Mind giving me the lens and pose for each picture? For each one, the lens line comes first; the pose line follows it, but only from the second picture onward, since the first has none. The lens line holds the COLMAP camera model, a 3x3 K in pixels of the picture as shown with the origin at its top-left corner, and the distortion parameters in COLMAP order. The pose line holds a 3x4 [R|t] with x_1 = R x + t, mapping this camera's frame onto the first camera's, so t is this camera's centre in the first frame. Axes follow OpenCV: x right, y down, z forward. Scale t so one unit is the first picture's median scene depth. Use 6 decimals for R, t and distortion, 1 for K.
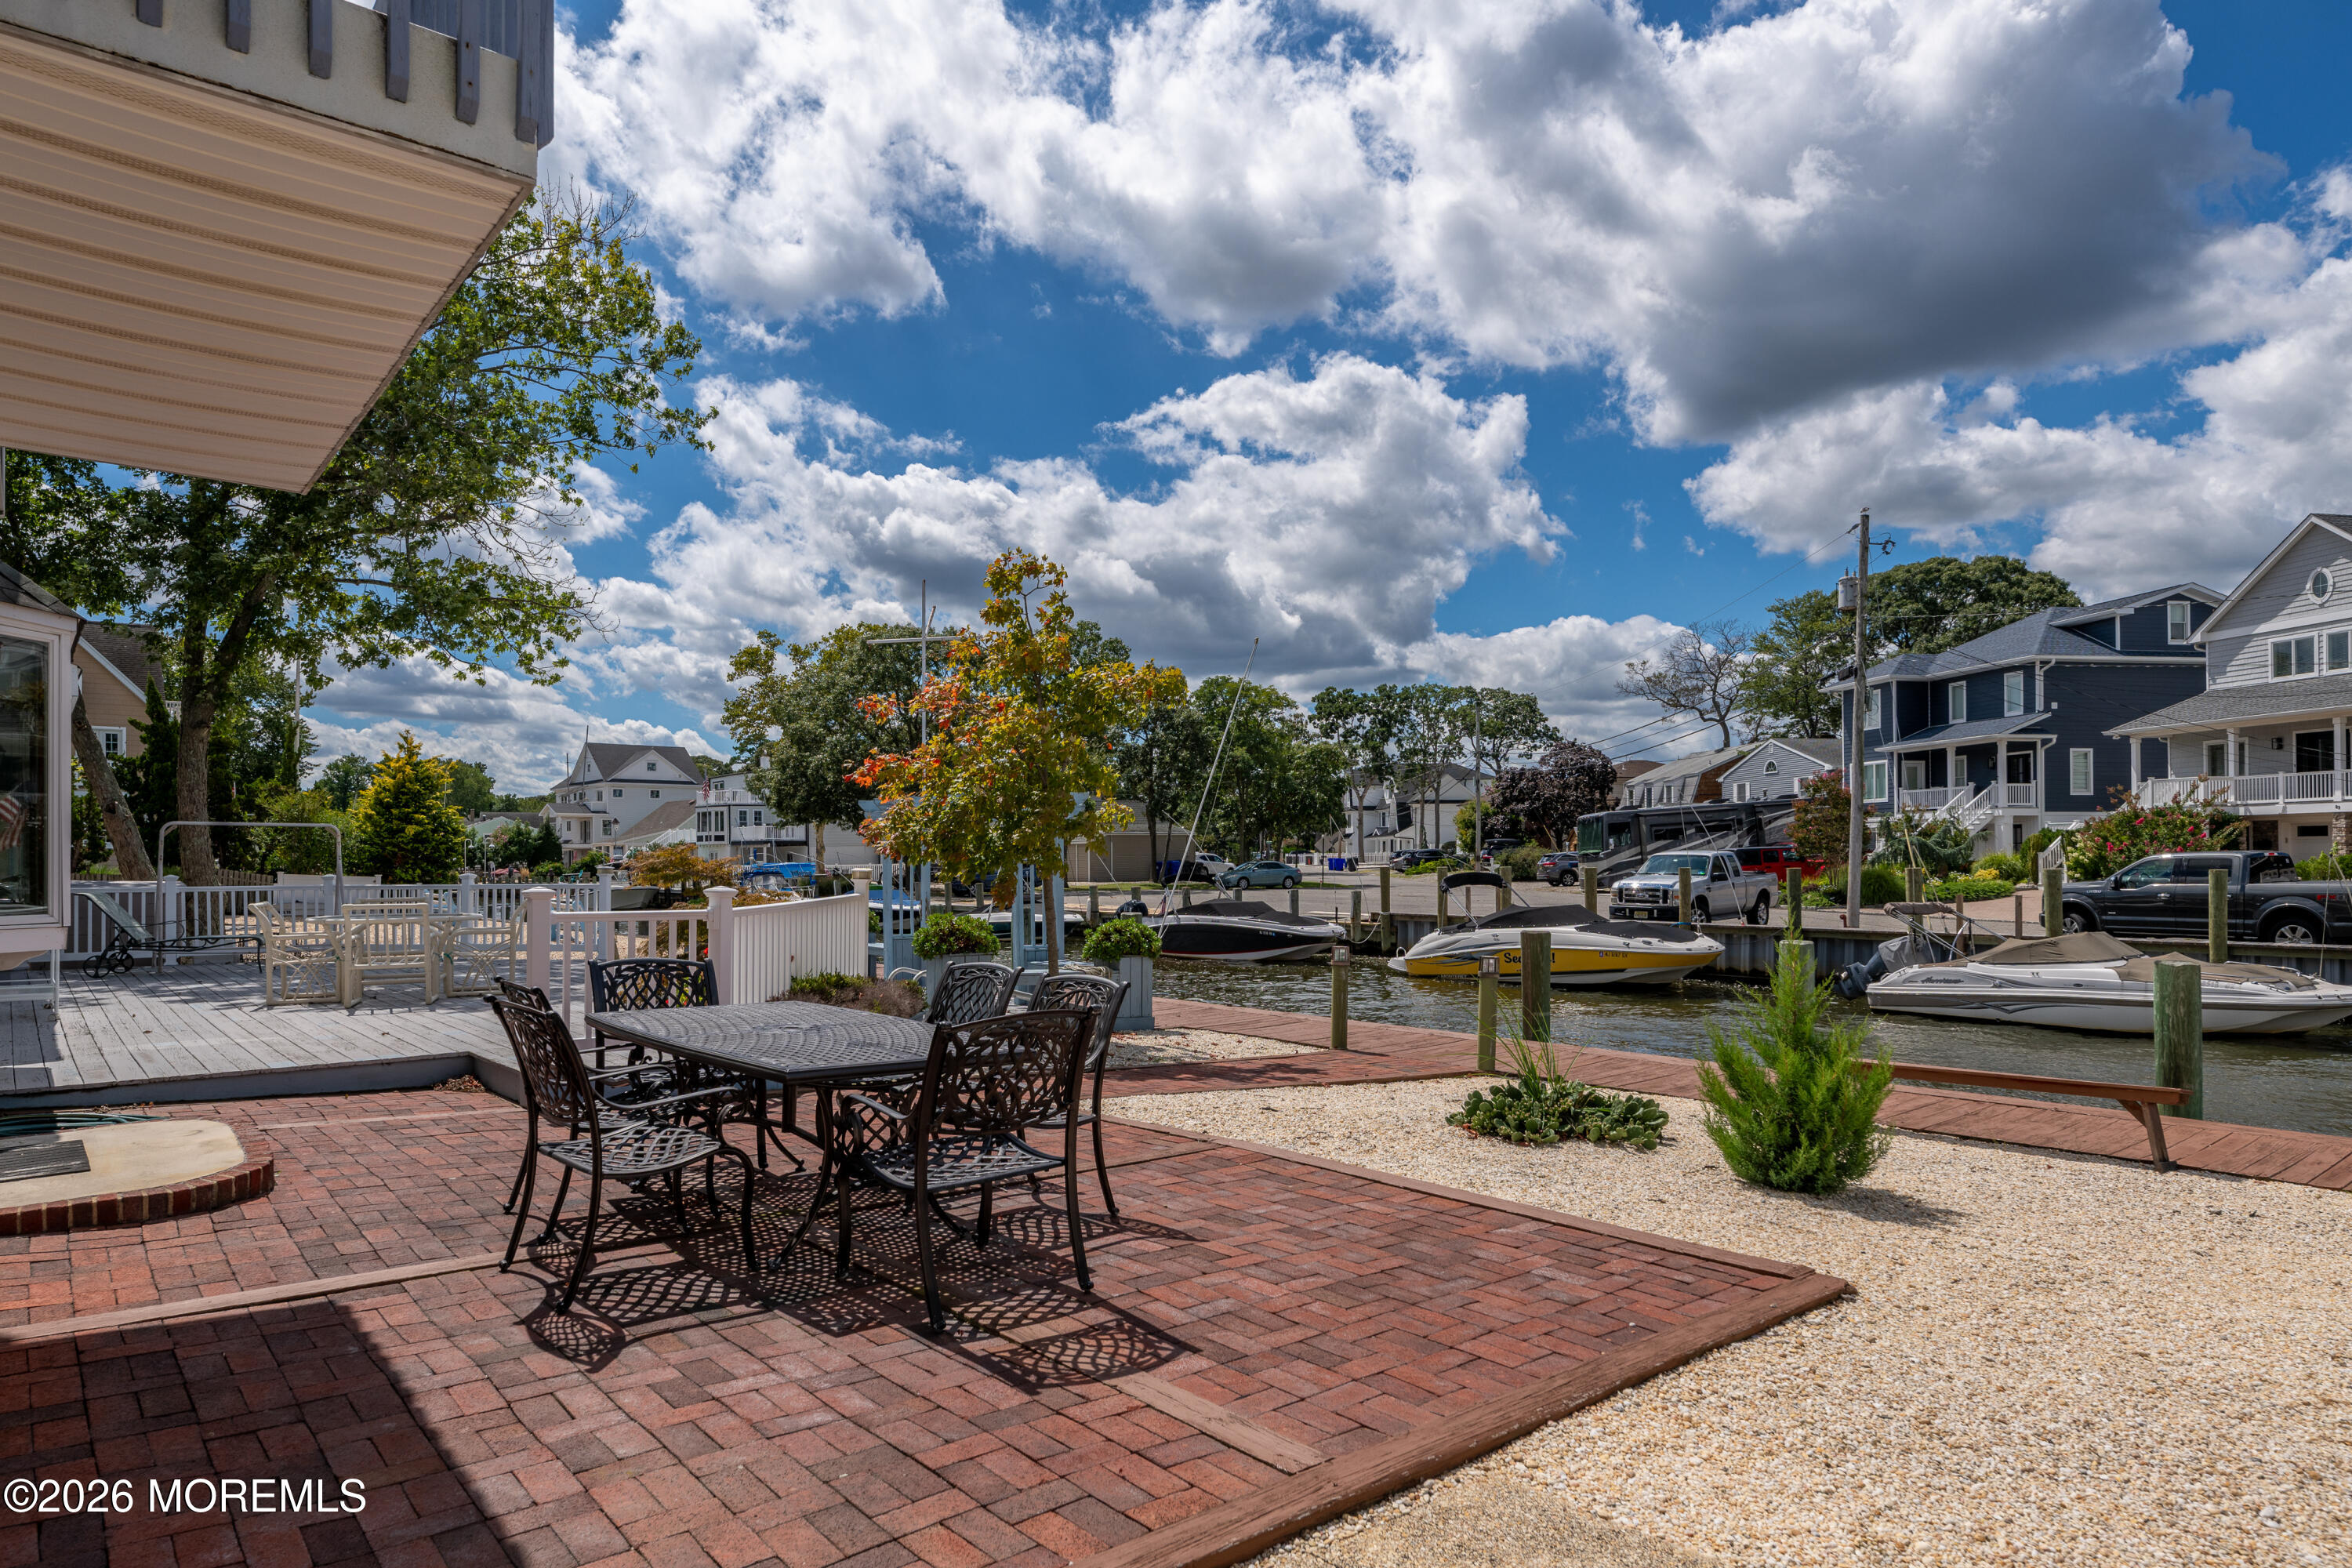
lens RADIAL K [[1370.1, 0, 1162.3], [0, 1370.1, 847.5], [0, 0, 1]] dist [-0.001569, -0.000225]
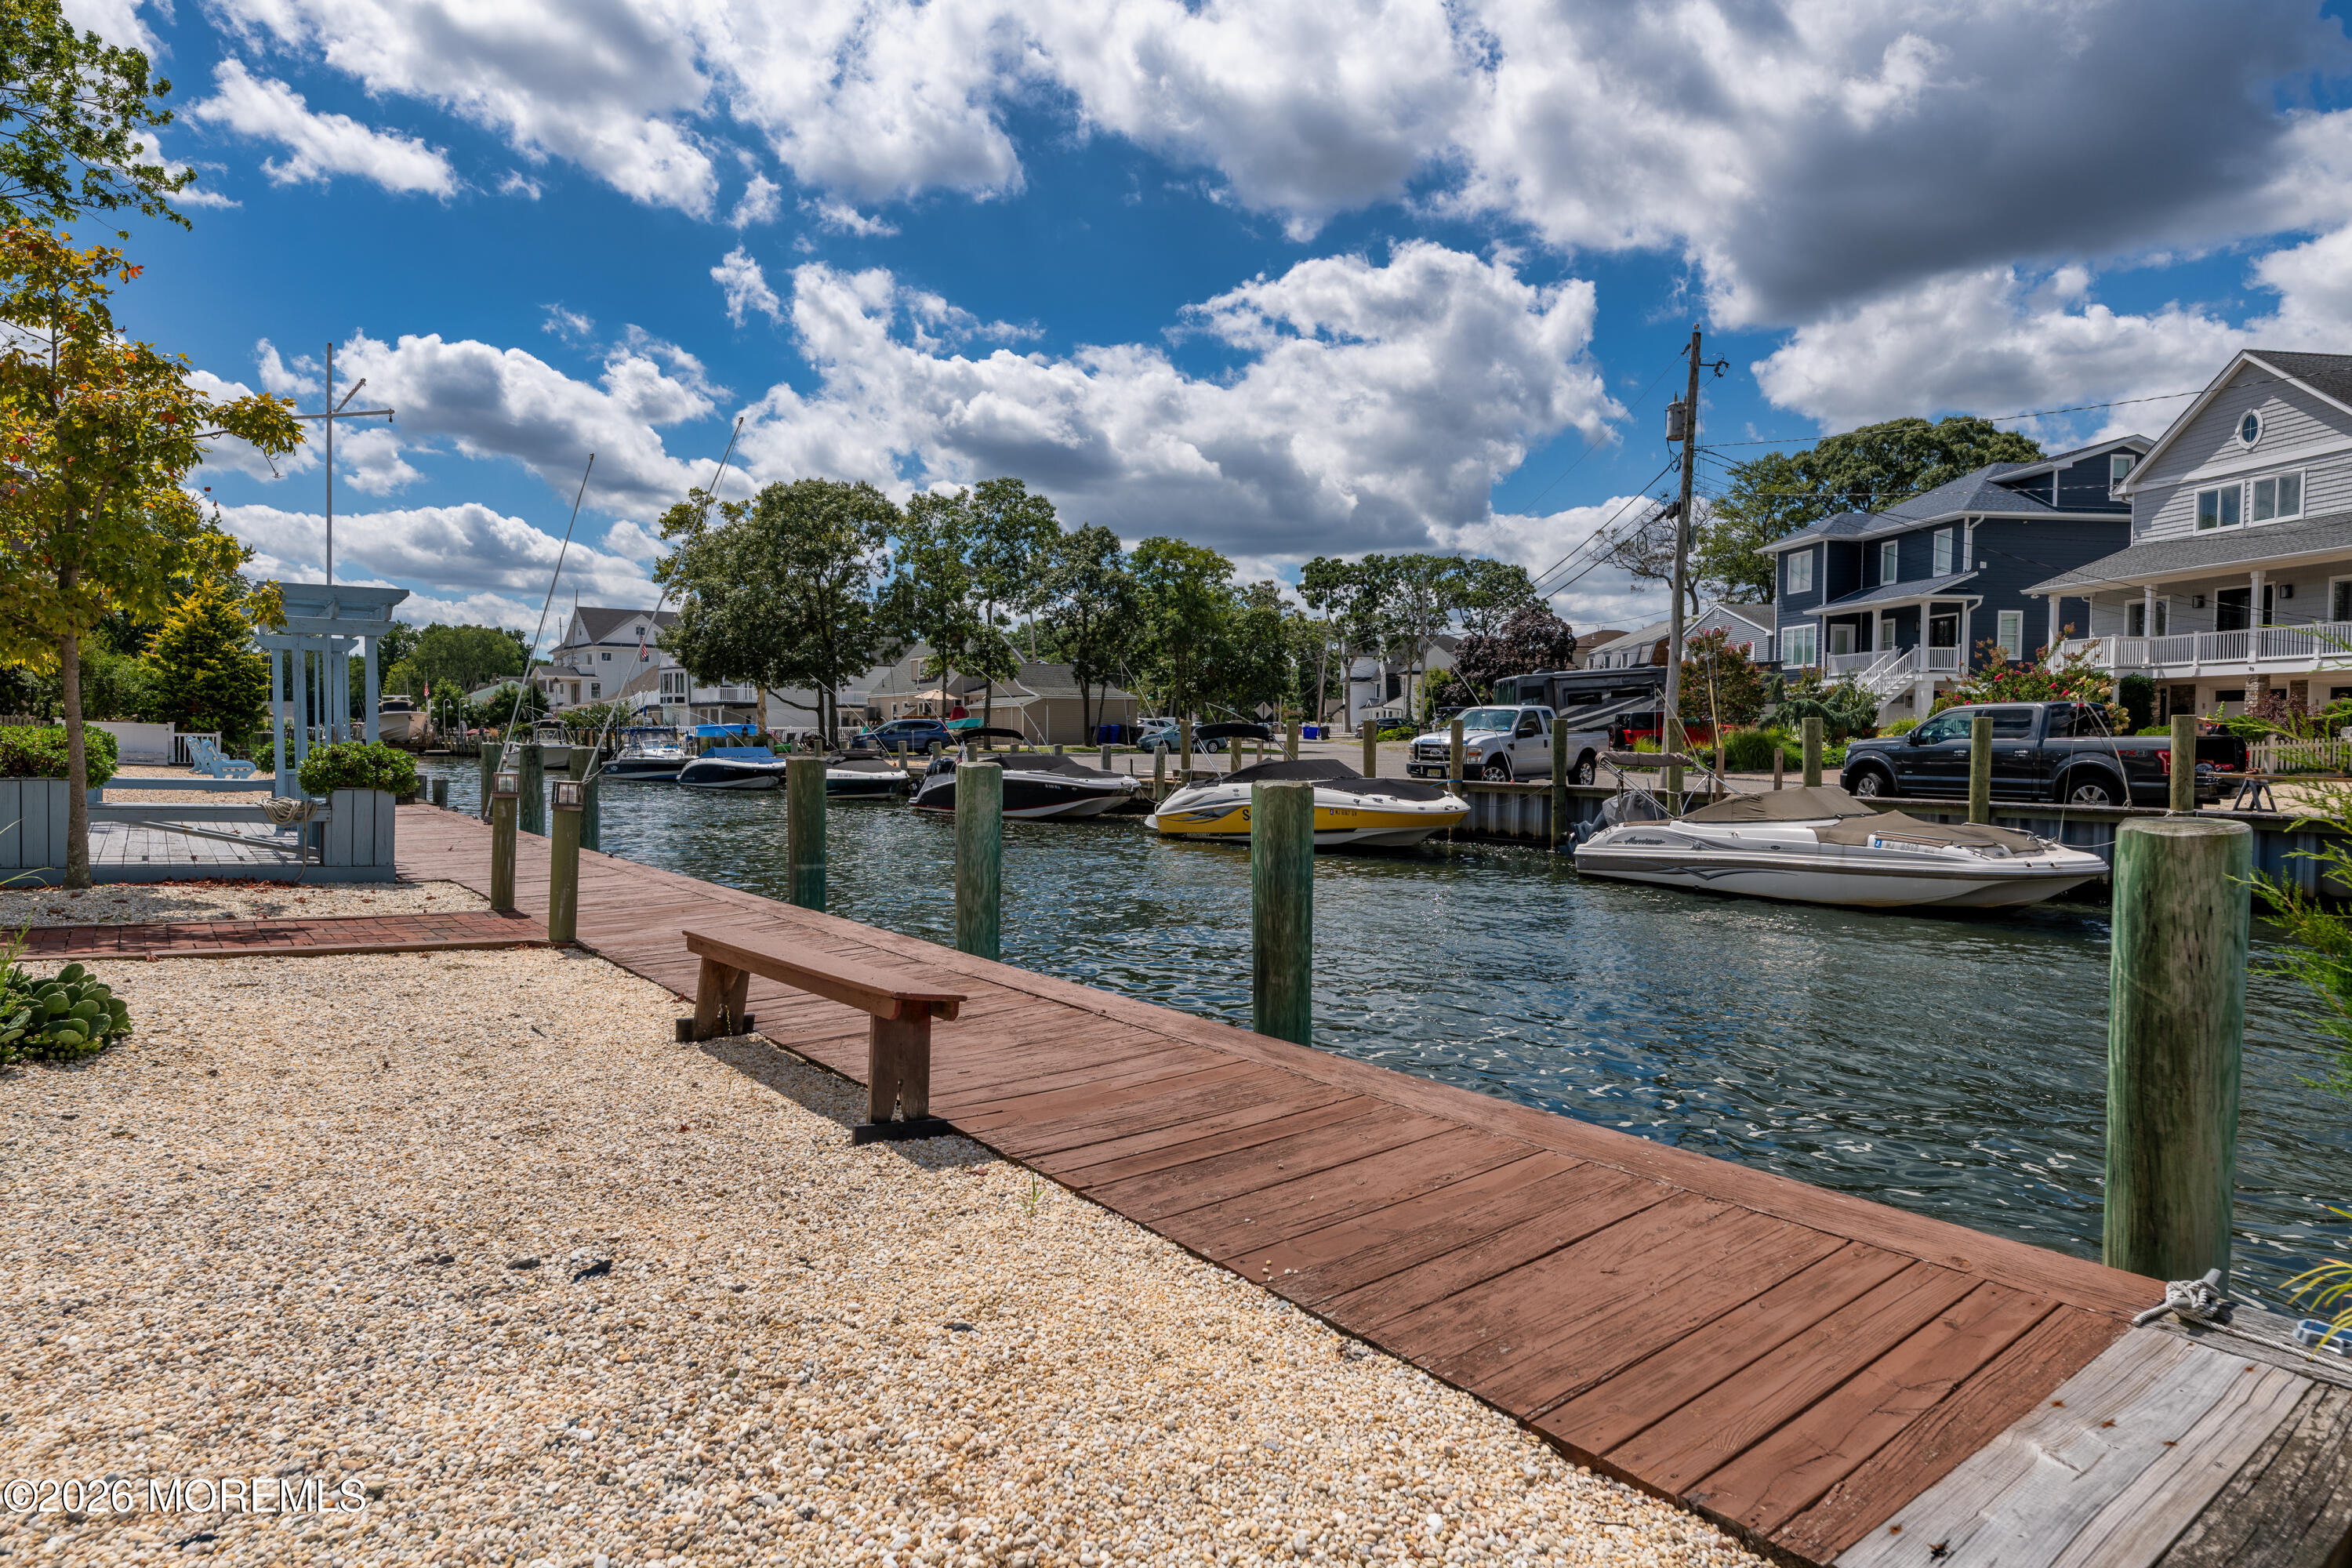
lens RADIAL K [[1323.7, 0, 1176.0], [0, 1323.7, 784.0], [0, 0, 1]] dist [0.000097, 0.001117]
pose [[0.999668, 0.010297, -0.023624, 0.114514], [-0.009158, 0.998814, 0.047825, 0.009044], [0.024088, -0.047592, 0.998576, 0.062680]]
